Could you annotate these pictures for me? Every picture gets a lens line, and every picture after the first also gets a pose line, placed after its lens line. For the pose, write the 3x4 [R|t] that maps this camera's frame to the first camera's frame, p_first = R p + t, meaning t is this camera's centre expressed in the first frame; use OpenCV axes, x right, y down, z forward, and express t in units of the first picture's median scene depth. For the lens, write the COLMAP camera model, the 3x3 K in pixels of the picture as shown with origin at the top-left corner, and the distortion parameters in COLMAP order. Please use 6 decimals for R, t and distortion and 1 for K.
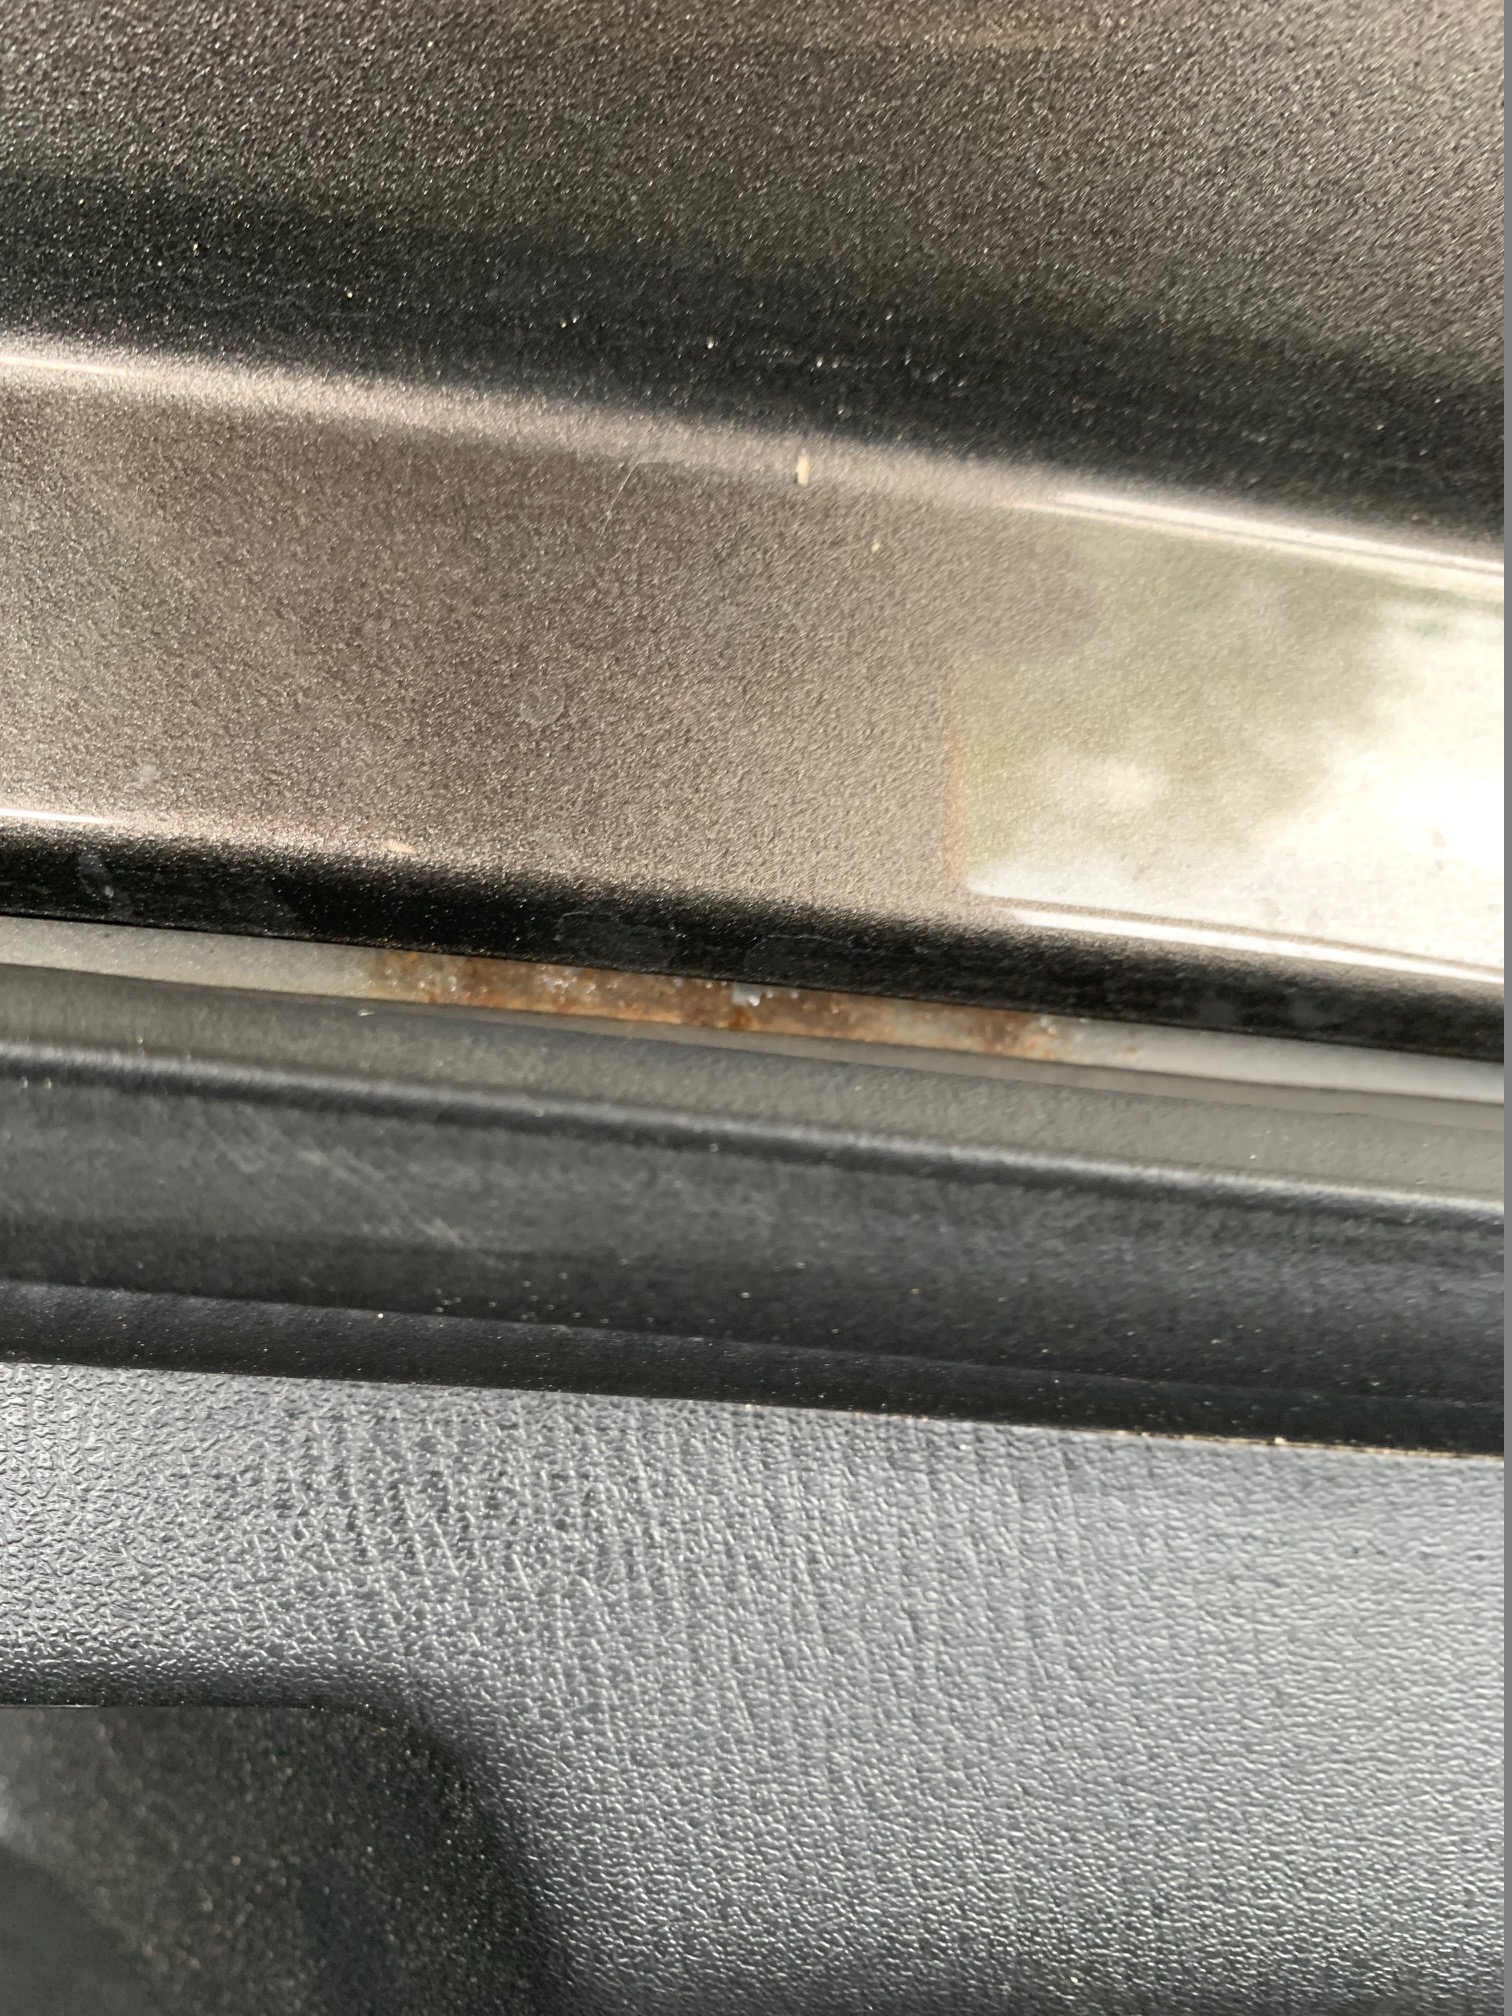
lens RADIAL K [[1547.1, 0, 757.3], [0, 1547.1, 1004.1], [0, 0, 1]] dist [0.037612, -0.000220]
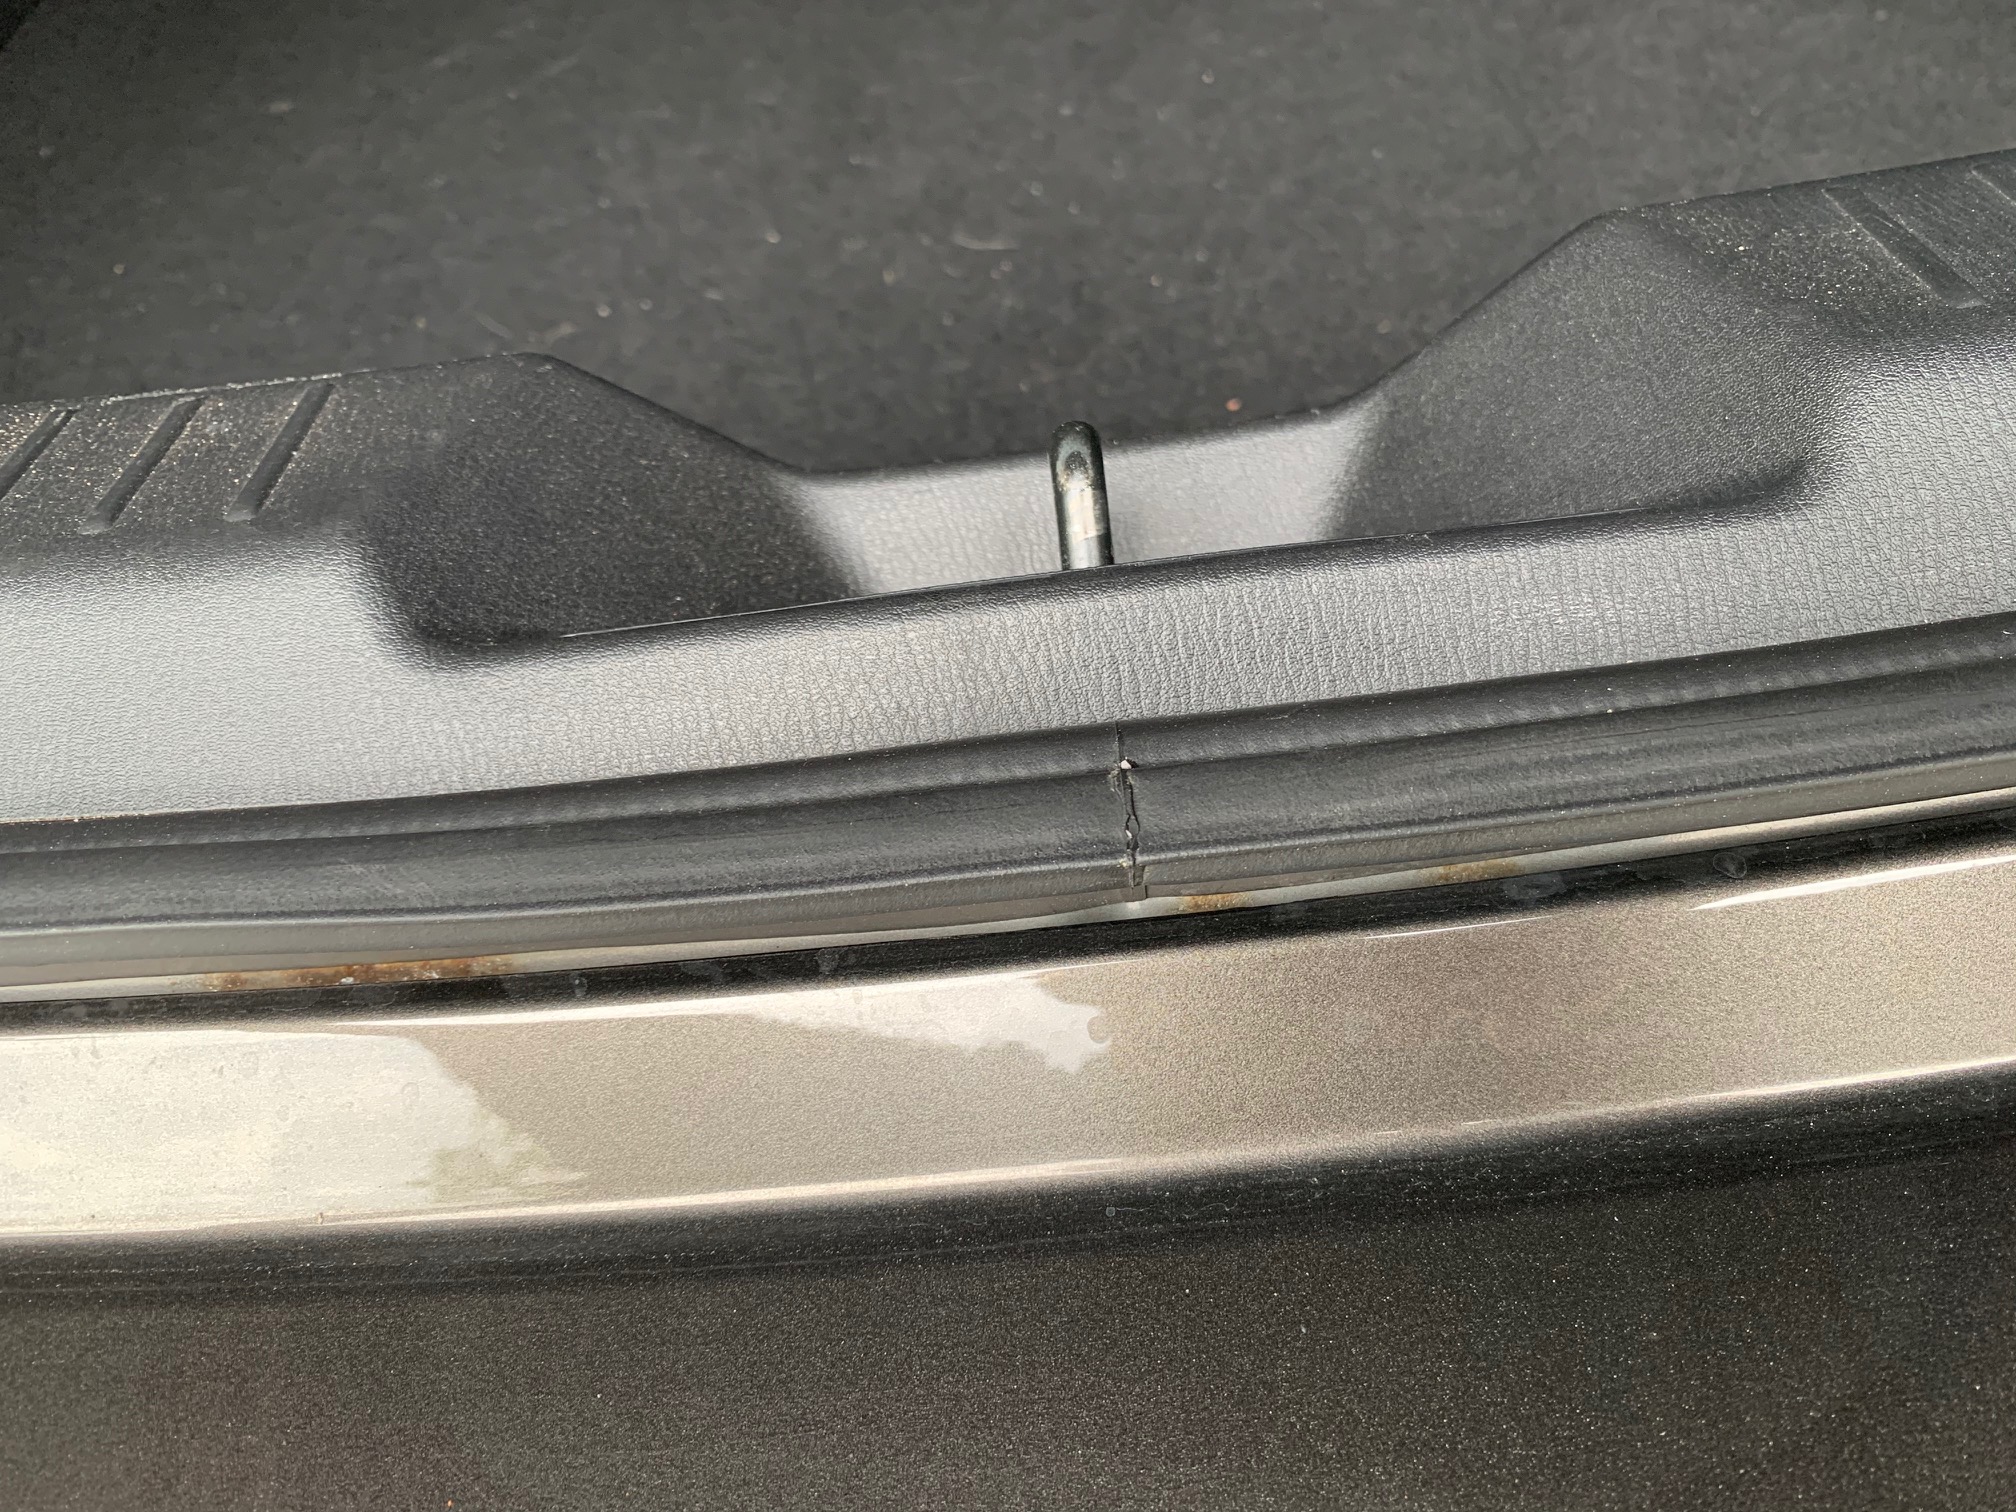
lens RADIAL K [[1547.1, 0, 1008.8], [0, 1547.1, 755.8], [0, 0, 1]] dist [0.037612, -0.000220]
pose [[-0.990133, 0.136088, -0.033416, -0.973065], [-0.139829, -0.975145, 0.171871, -0.219476], [-0.009196, 0.174848, 0.984553, -1.321857]]
